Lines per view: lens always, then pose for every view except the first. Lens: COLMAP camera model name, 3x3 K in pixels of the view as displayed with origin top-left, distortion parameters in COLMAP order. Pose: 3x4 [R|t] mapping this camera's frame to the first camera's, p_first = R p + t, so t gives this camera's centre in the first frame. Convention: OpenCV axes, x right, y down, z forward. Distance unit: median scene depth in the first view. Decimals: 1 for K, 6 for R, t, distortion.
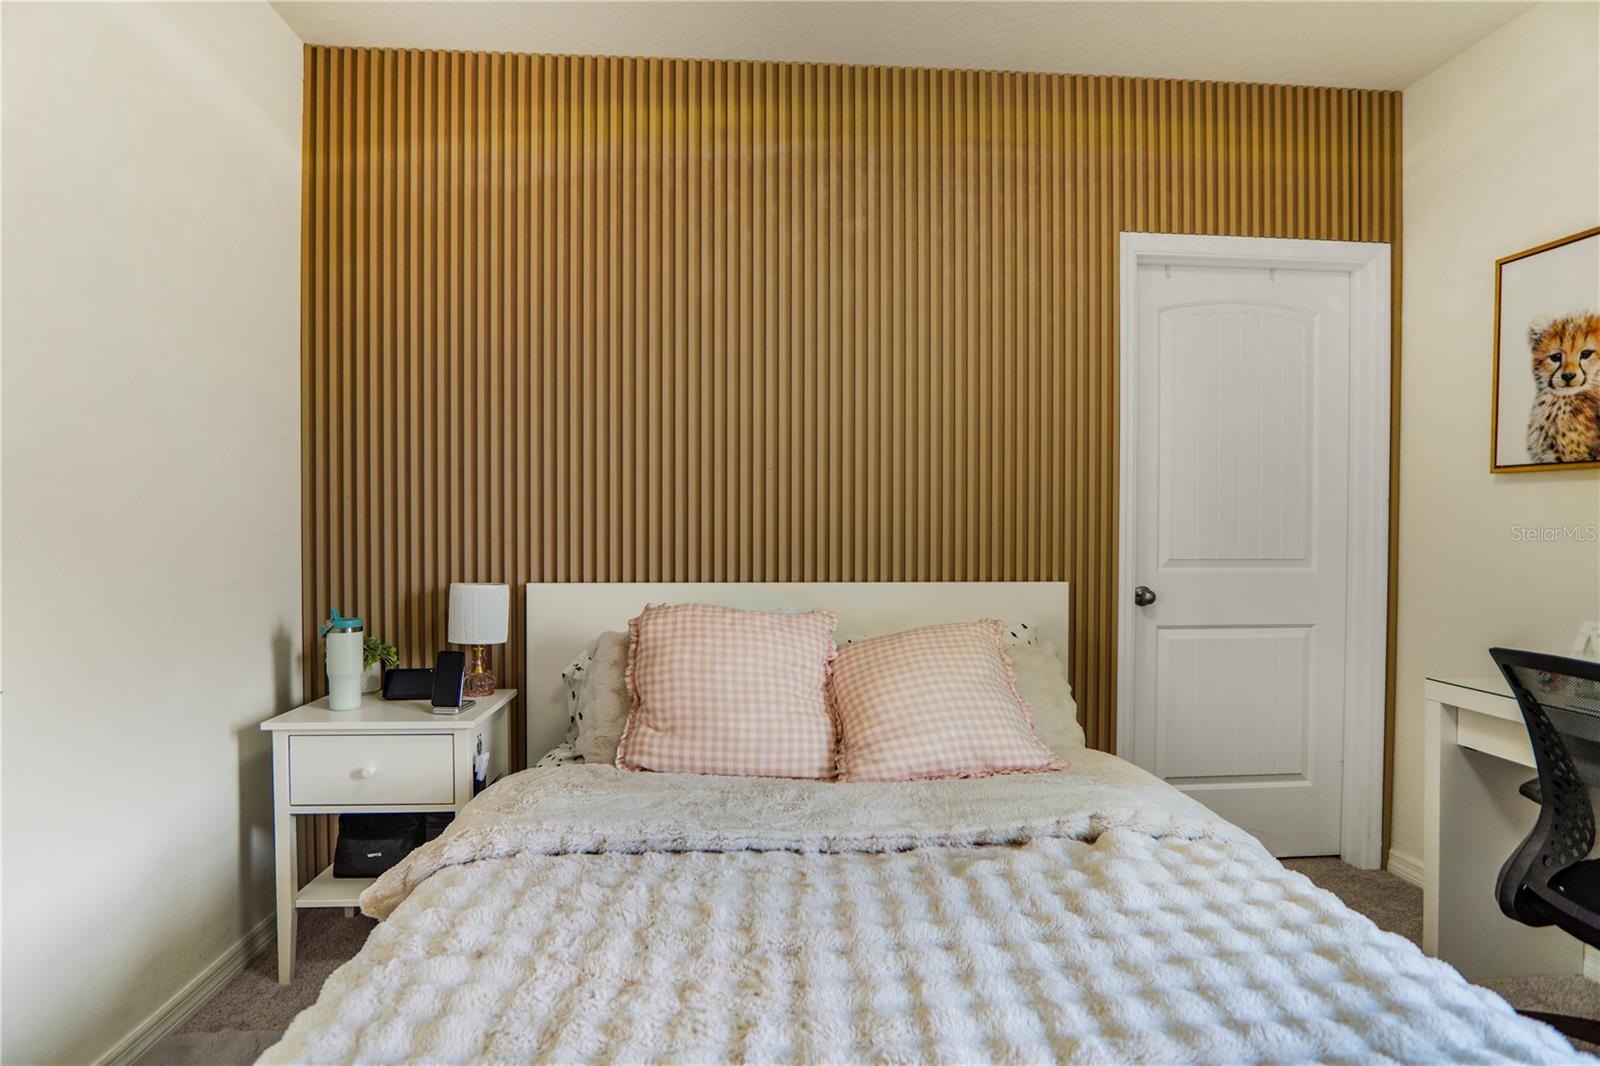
lens RADIAL K [[843.1, 0, 797.2], [0, 843.1, 536.4], [0, 0, 1]] dist [-0.021876, 0.000889]
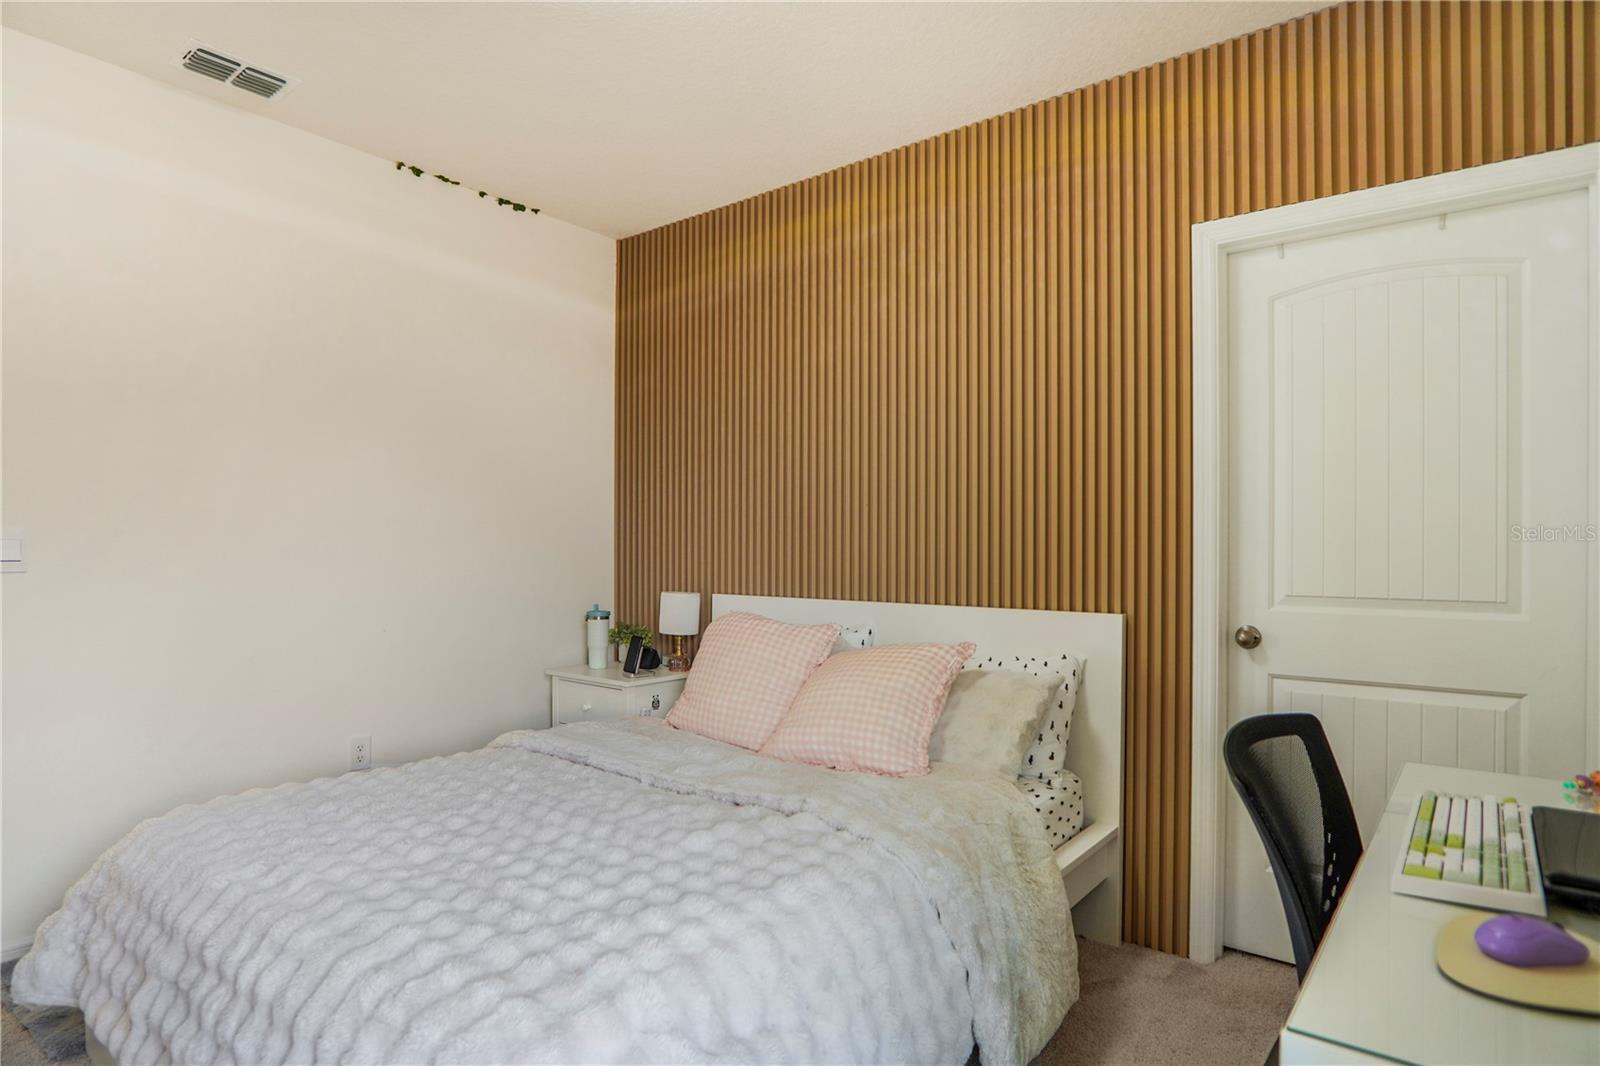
lens RADIAL K [[867.4, 0, 810.1], [0, 867.4, 539.9], [0, 0, 1]] dist [-0.020275, 0.001774]
pose [[0.741678, -0.005223, -0.670736, 0.879101], [-0.011304, 0.999730, -0.020284, -0.006048], [0.670661, 0.022626, 0.741419, 0.068156]]
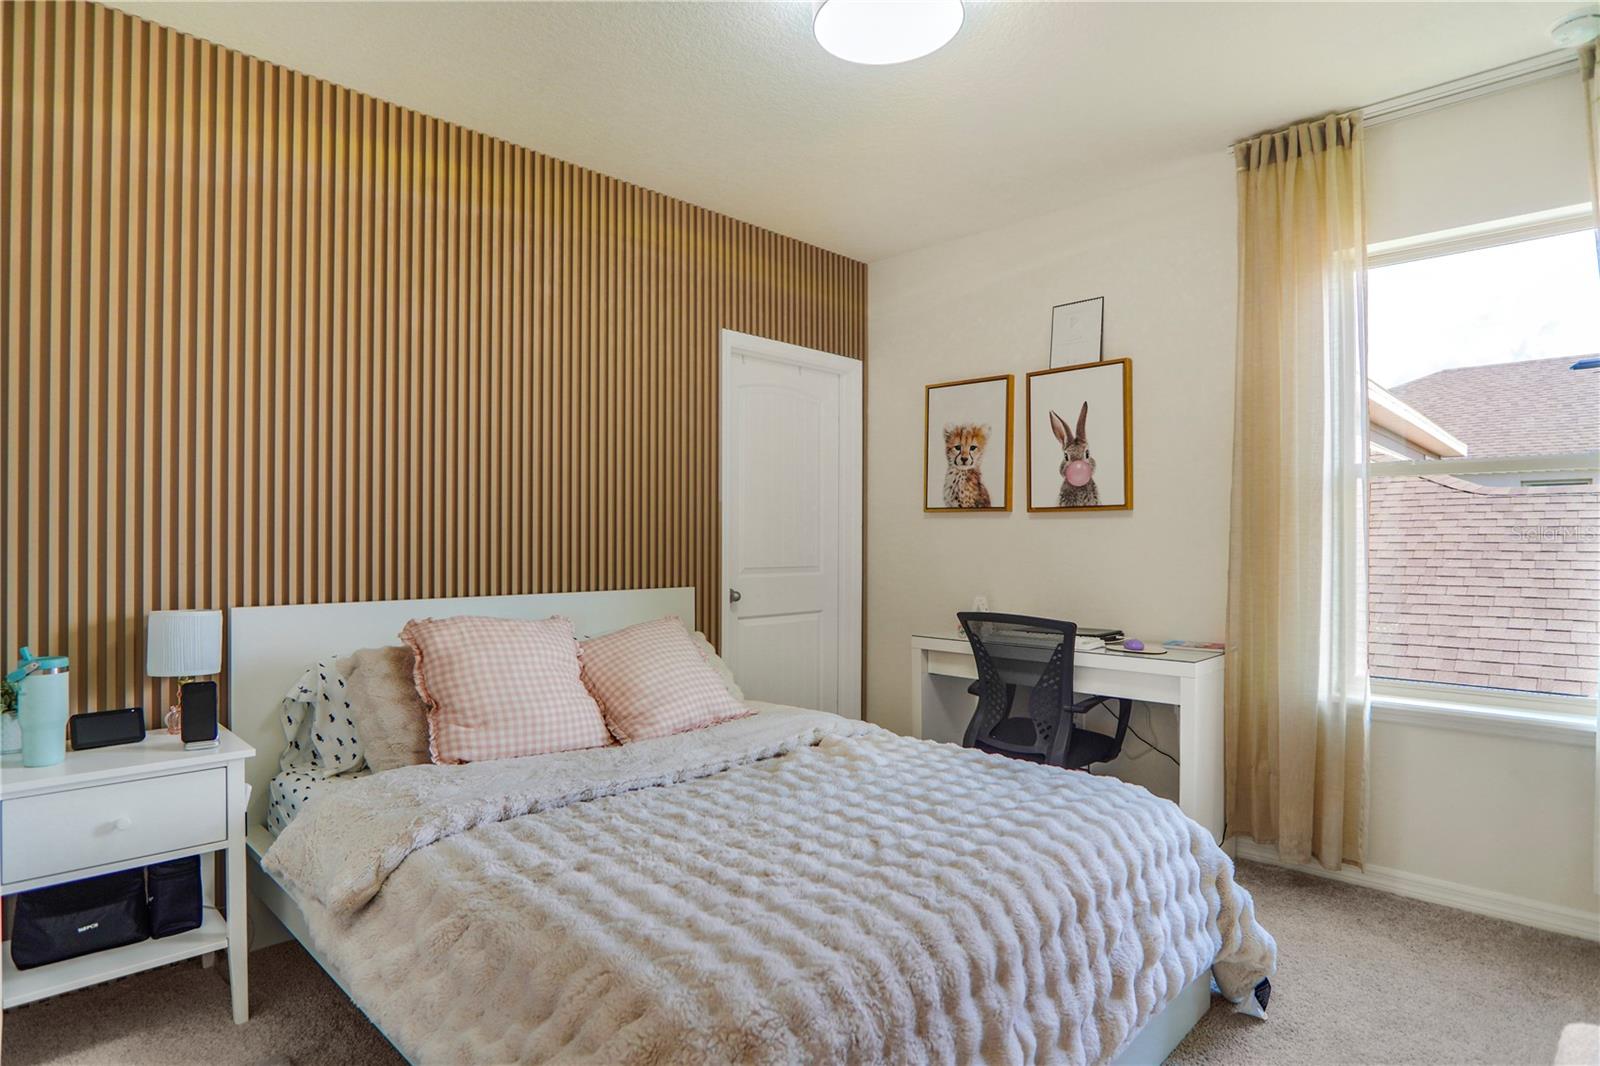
lens RADIAL K [[848.4, 0, 775.3], [0, 848.4, 532.5], [0, 0, 1]] dist [-0.019134, 0.001179]
pose [[0.770855, 0.004602, 0.636994, -0.535304], [0.009176, 0.999790, -0.018328, -0.006928], [-0.636945, 0.019974, 0.770650, -0.138707]]
